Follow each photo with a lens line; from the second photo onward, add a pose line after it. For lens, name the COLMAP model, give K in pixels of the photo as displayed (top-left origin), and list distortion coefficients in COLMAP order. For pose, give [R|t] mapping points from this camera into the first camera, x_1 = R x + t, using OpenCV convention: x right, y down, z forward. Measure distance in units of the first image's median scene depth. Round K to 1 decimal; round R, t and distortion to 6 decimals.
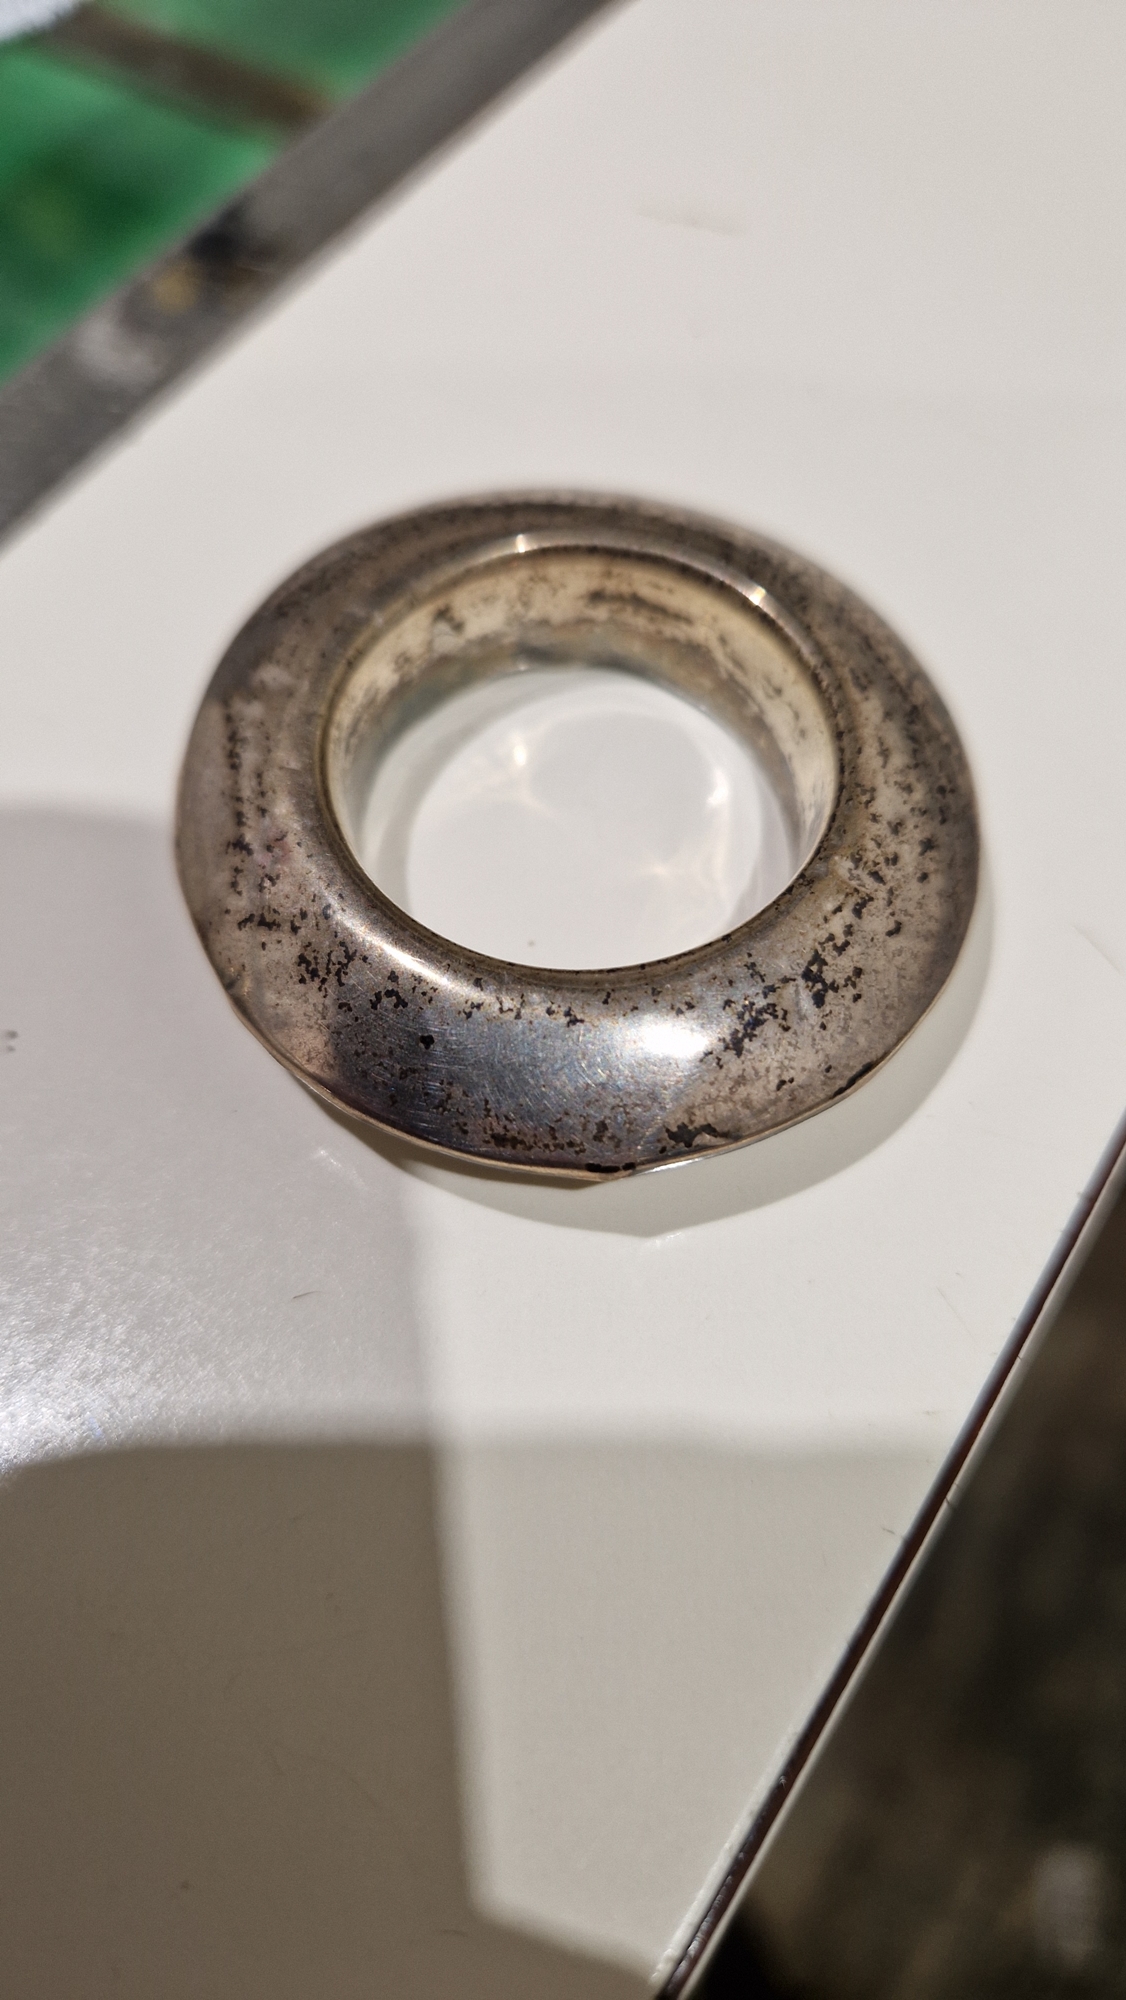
lens RADIAL K [[1356.0, 0, 545.2], [0, 1356.0, 997.2], [0, 0, 1]] dist [-0.001843, -0.000424]
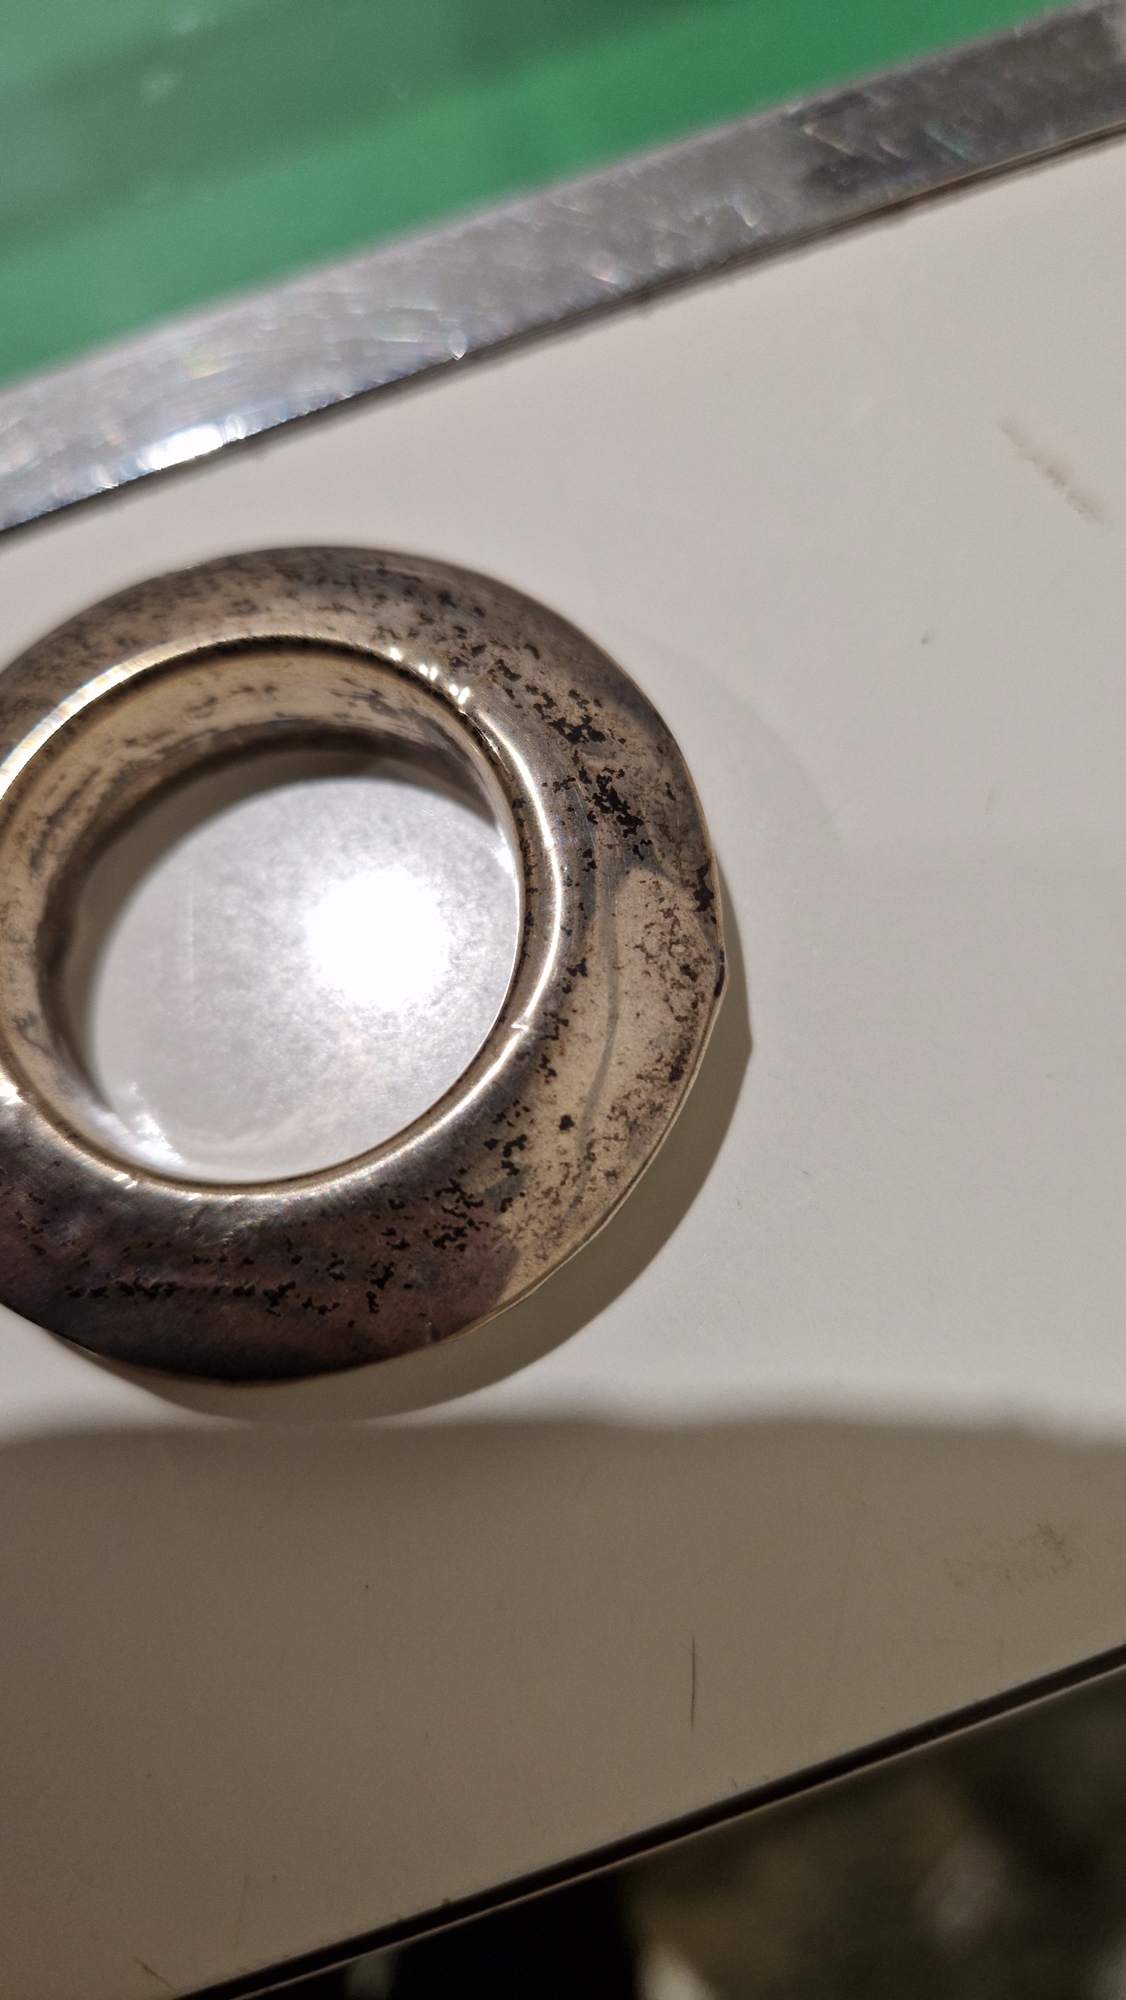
lens RADIAL K [[1356.0, 0, 545.2], [0, 1356.0, 997.2], [0, 0, 1]] dist [-0.001843, -0.000424]
pose [[0.203937, -0.954171, 0.219017, -0.204211], [0.920484, 0.263067, 0.288974, -0.265743], [-0.333347, 0.142669, 0.931947, 0.104116]]
